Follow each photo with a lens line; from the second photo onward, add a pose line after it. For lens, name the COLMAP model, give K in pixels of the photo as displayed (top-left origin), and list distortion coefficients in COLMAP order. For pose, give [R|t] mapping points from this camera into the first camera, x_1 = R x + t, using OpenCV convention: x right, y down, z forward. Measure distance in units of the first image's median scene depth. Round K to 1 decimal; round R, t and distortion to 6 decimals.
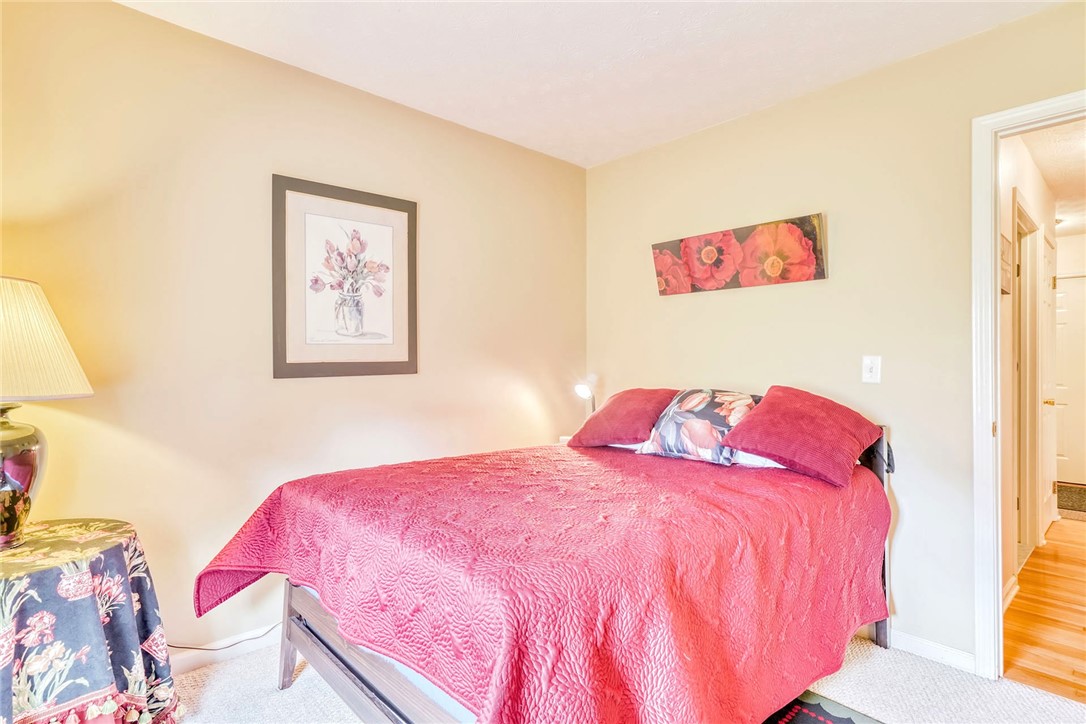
lens RADIAL K [[556.3, 0, 540.7], [0, 556.3, 360.7], [0, 0, 1]] dist [-0.007136, 0.014573]
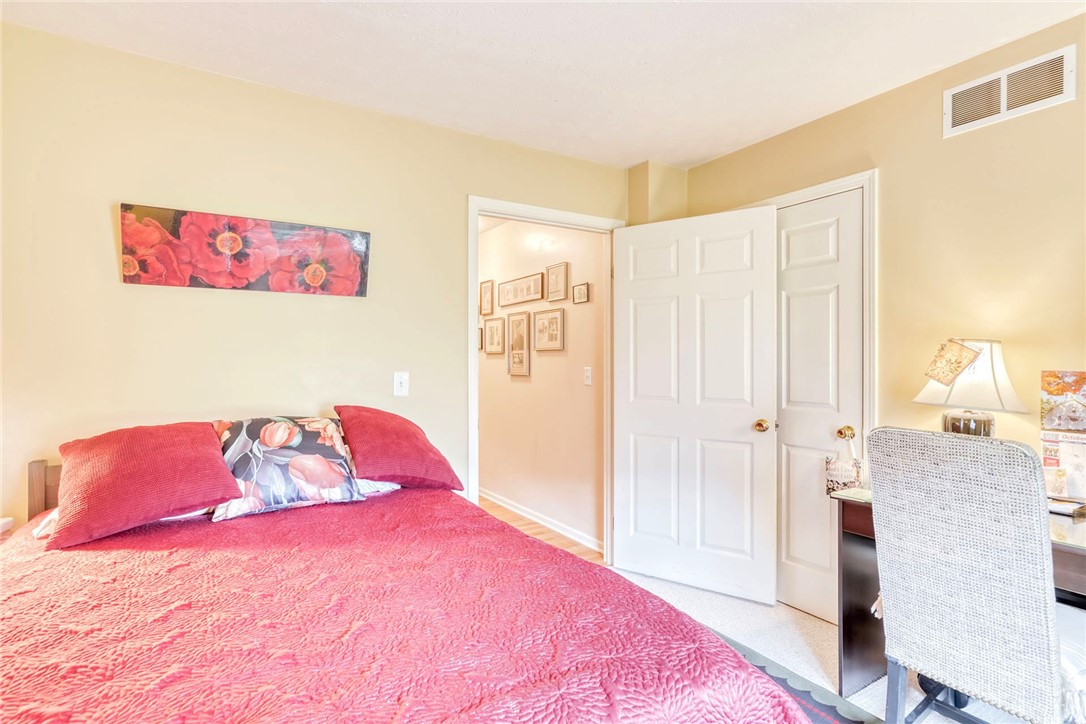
lens RADIAL K [[556.3, 0, 540.7], [0, 556.3, 360.7], [0, 0, 1]] dist [-0.007136, 0.014573]
pose [[0.199396, -0.004610, 0.979908, -0.465278], [-0.001896, 0.999985, 0.005090, -0.039309], [-0.979917, -0.002872, 0.199384, 0.525357]]
